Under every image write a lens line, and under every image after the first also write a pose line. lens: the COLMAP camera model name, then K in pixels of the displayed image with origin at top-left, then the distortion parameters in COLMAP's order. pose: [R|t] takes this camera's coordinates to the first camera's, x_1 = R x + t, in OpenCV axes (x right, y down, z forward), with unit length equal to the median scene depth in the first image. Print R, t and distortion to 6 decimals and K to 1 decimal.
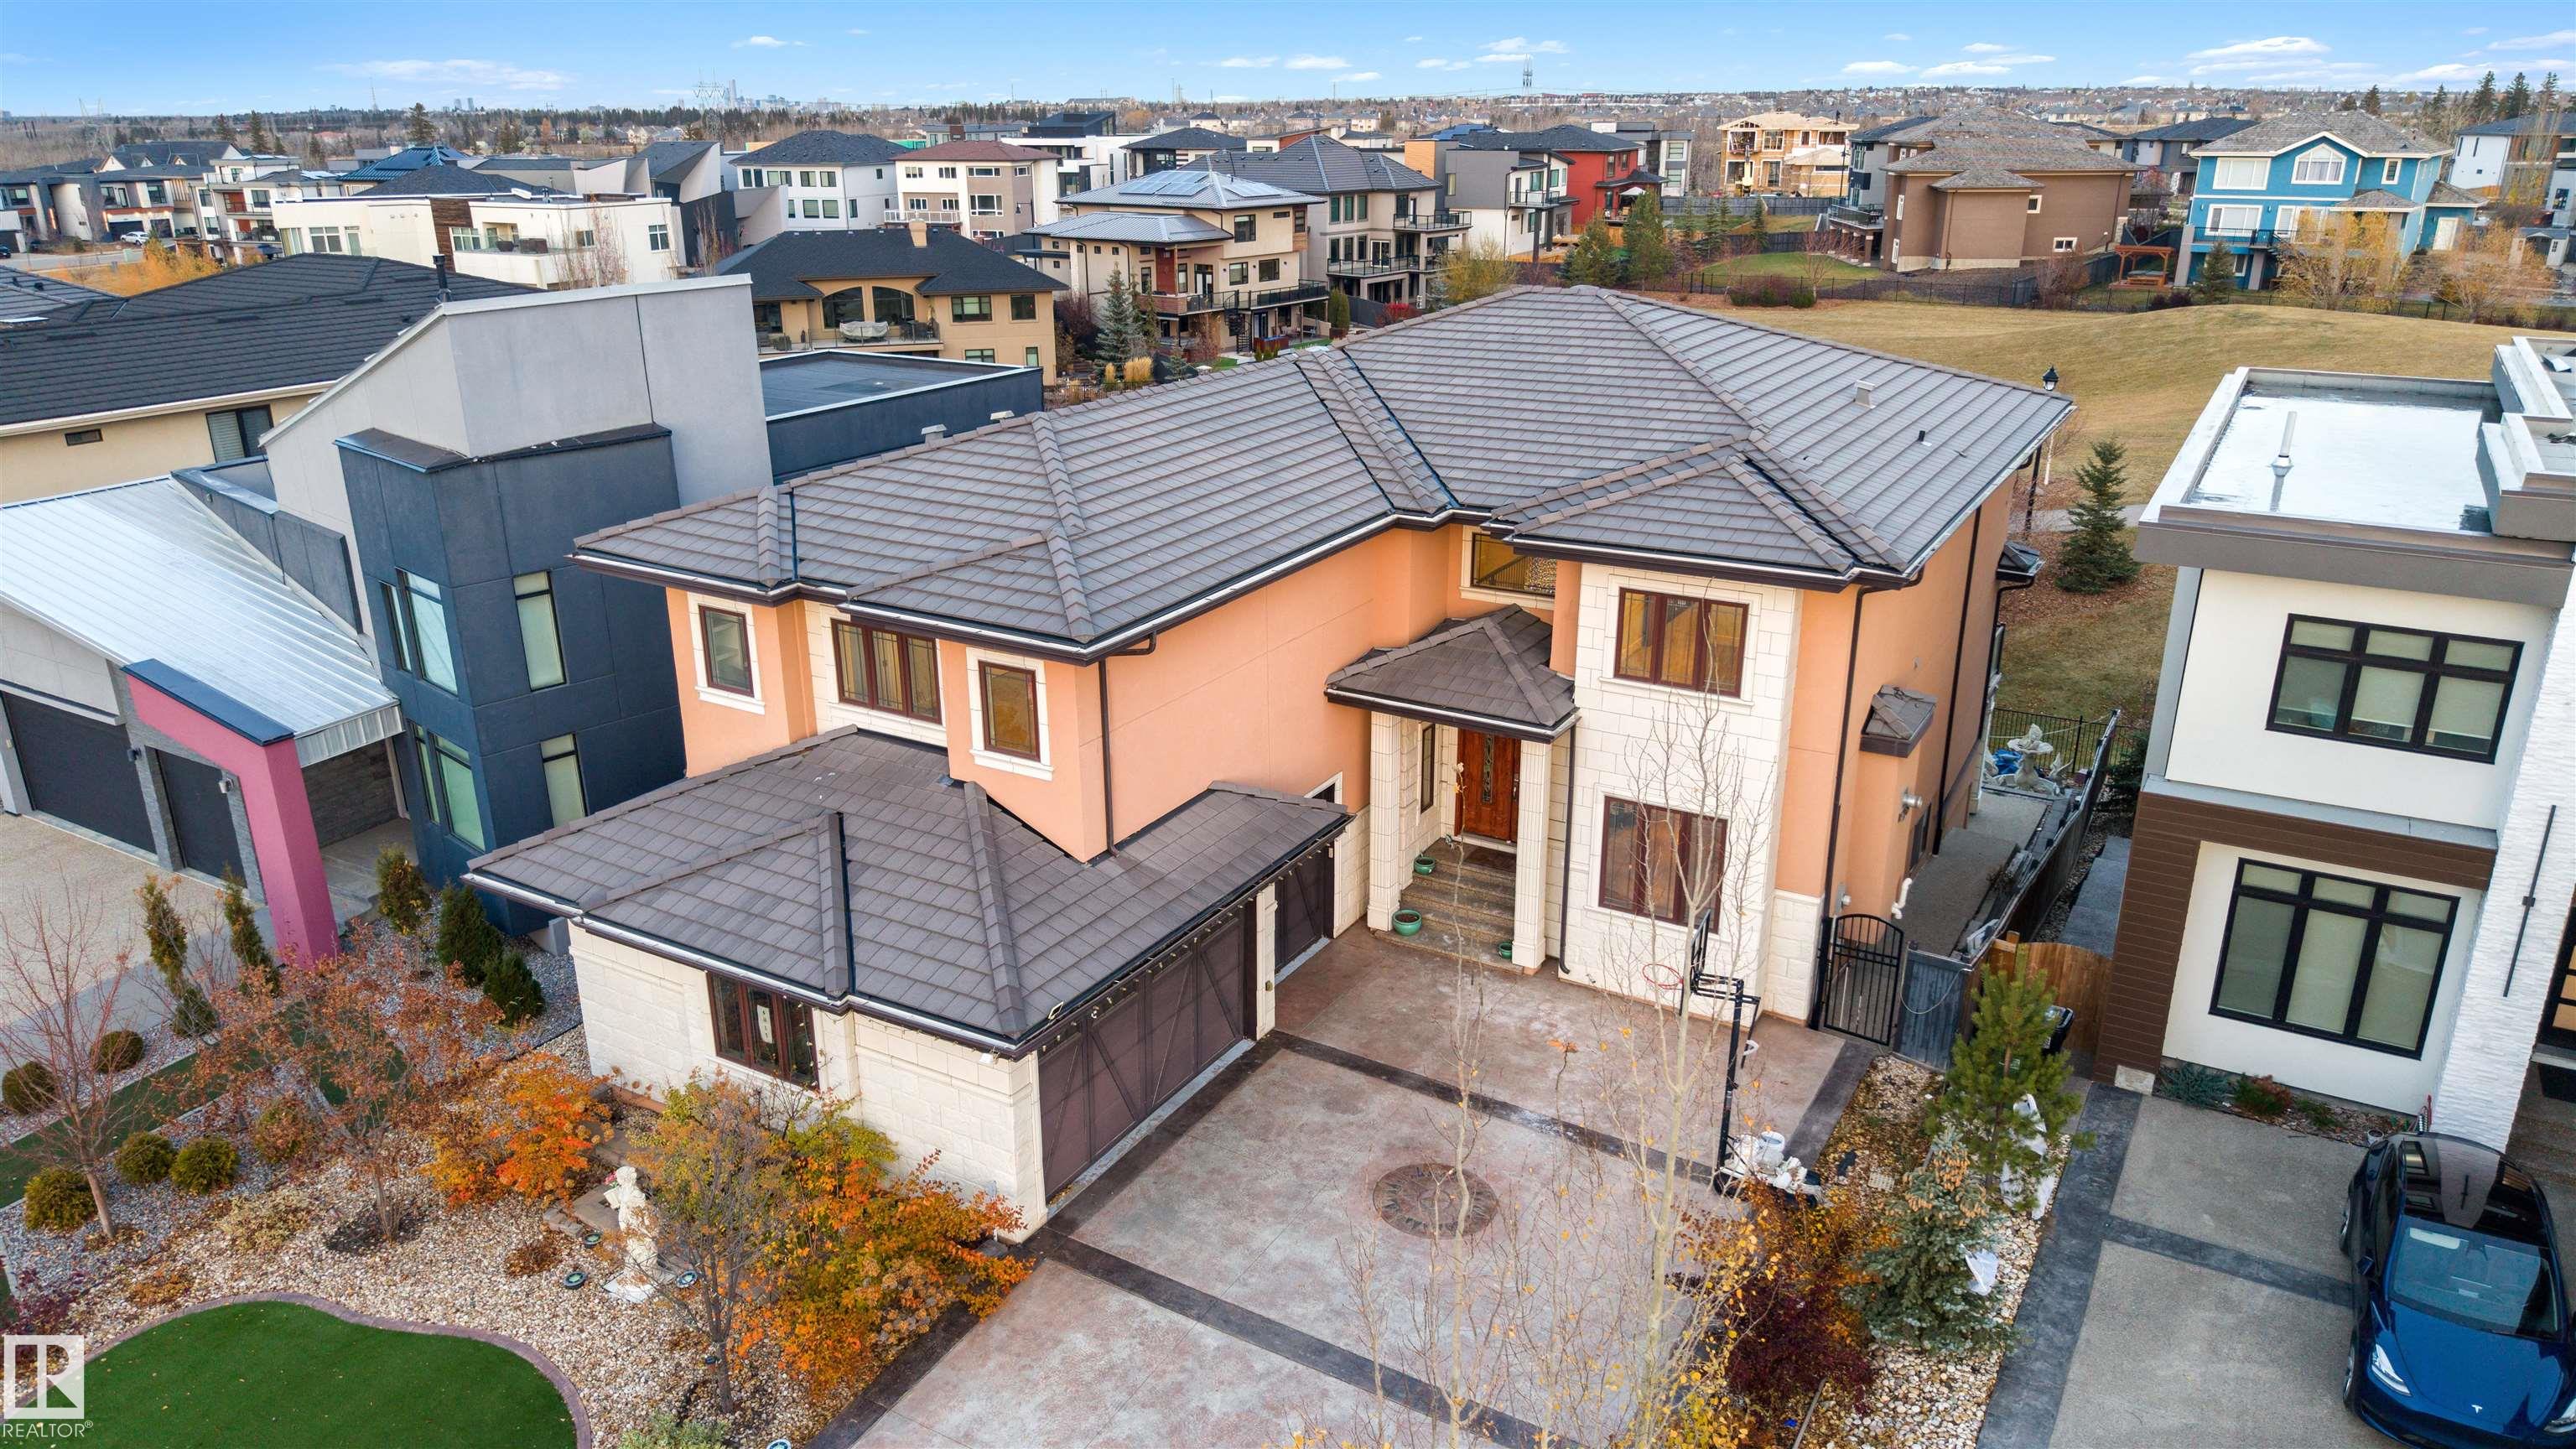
lens RADIAL K [[1728.7, 0, 1288.0], [0, 1728.7, 724.5], [0, 0, 1]] dist [0.044676, -0.045662]
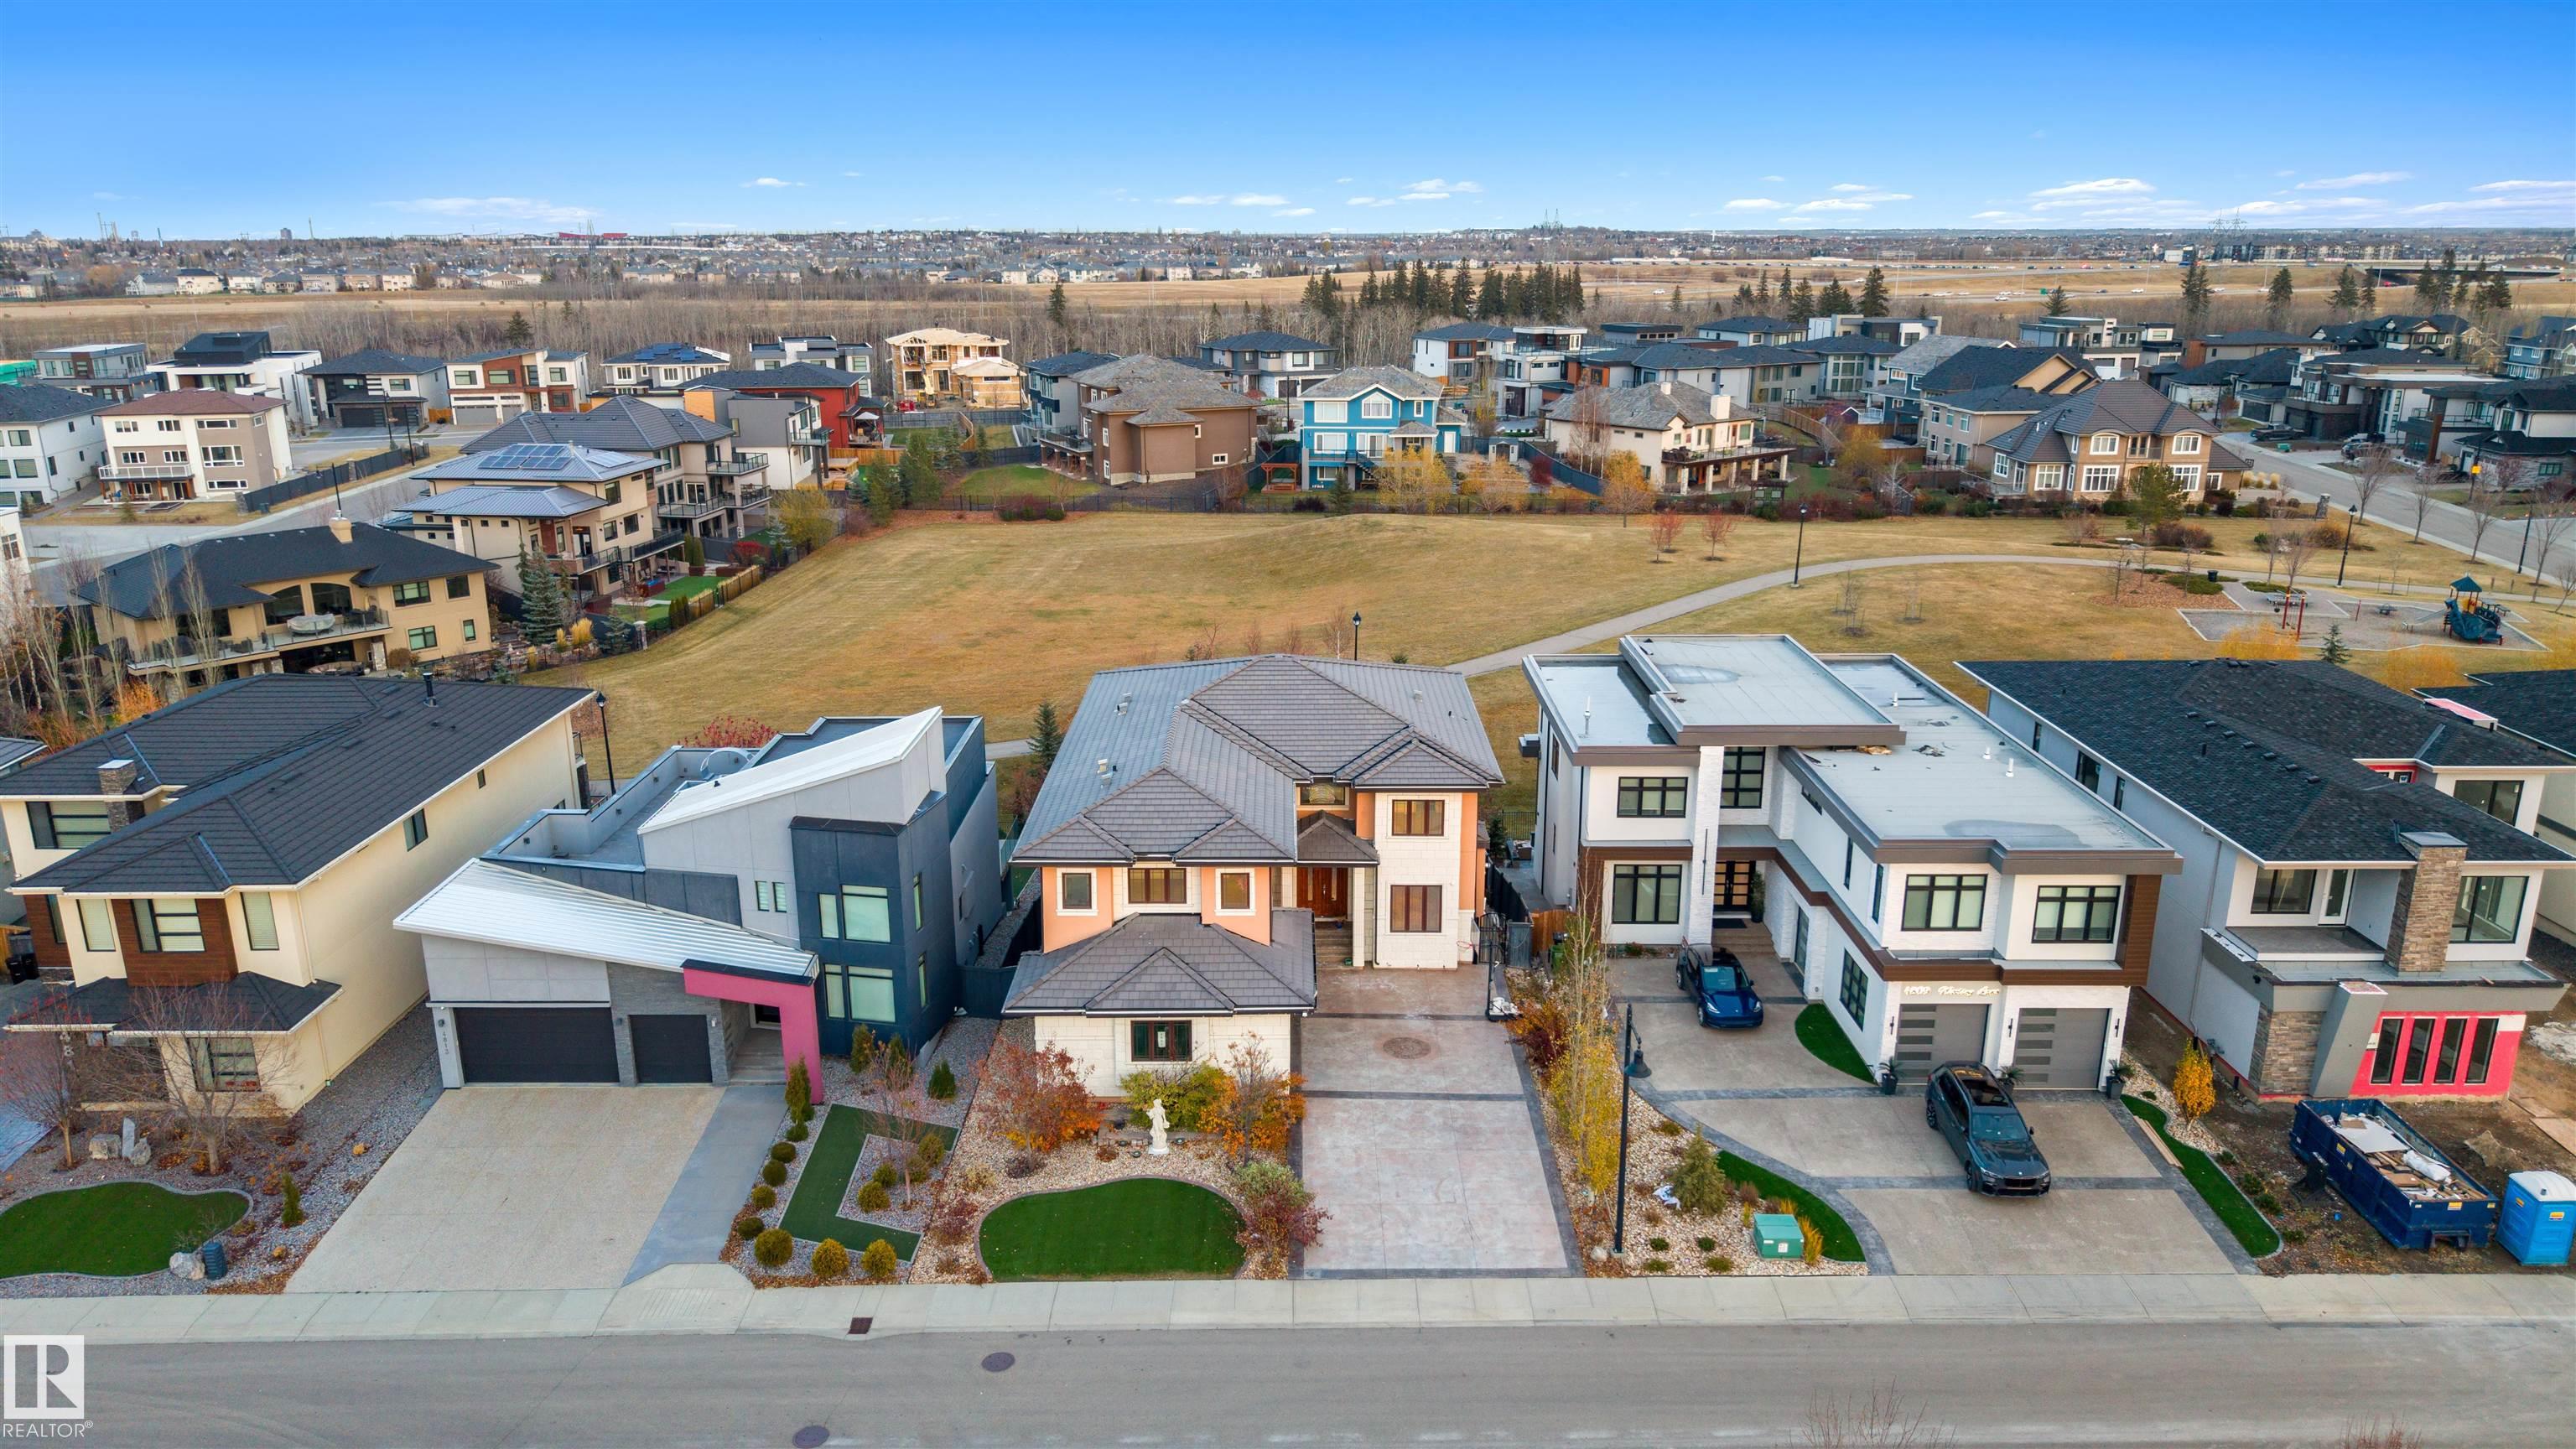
lens RADIAL K [[1728.7, 0, 1288.0], [0, 1728.7, 724.5], [0, 0, 1]] dist [0.044676, -0.045662]
pose [[0.862989, -0.134975, 0.486859, -0.249920], [0.167608, 0.985565, -0.023862, -0.033803], [-0.476610, 0.102194, 0.873155, -0.242582]]
